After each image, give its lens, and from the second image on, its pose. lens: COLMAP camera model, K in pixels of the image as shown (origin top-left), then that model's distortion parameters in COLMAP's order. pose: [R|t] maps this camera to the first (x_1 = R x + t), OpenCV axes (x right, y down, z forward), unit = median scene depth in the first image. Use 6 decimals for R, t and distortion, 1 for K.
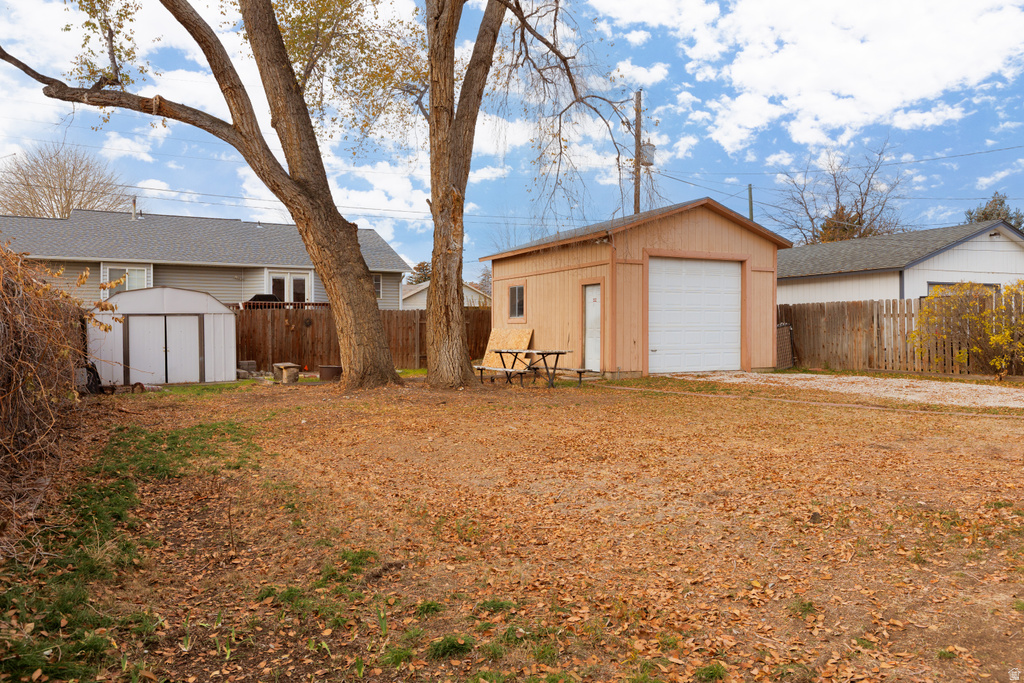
lens RADIAL K [[727.0, 0, 512.0], [0, 727.0, 341.5], [0, 0, 1]] dist [-0.001797, -0.000452]
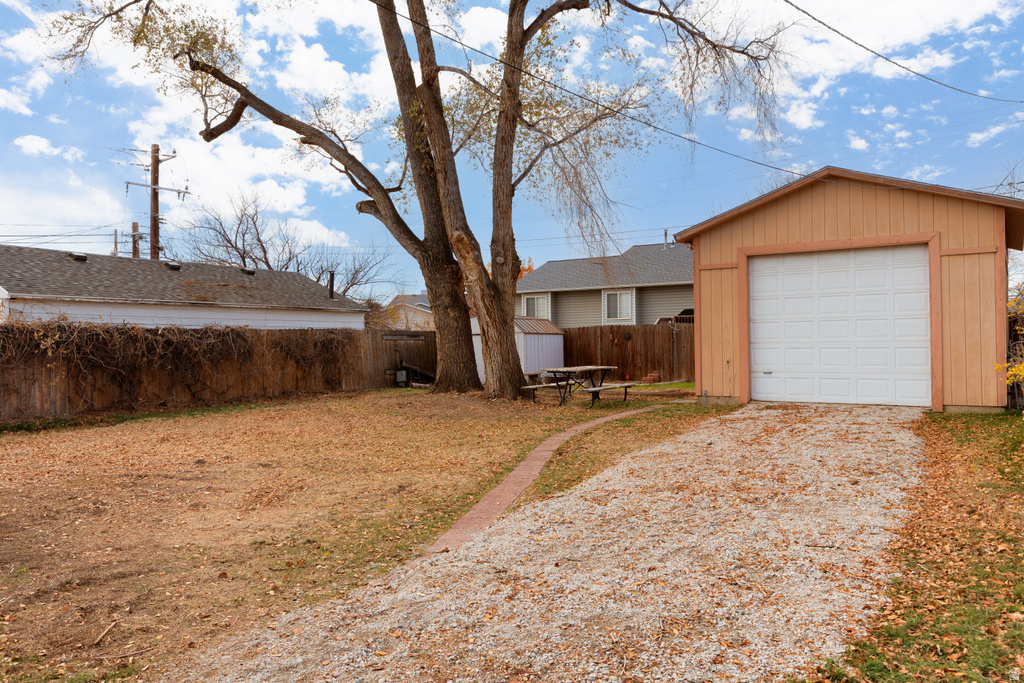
lens RADIAL K [[727.0, 0, 512.0], [0, 727.0, 341.5], [0, 0, 1]] dist [-0.001797, -0.000452]
pose [[0.481024, -0.001928, -0.876705, 0.716563], [-0.000935, 0.999996, -0.002712, -0.018009], [0.876707, 0.002124, 0.481020, 0.348625]]
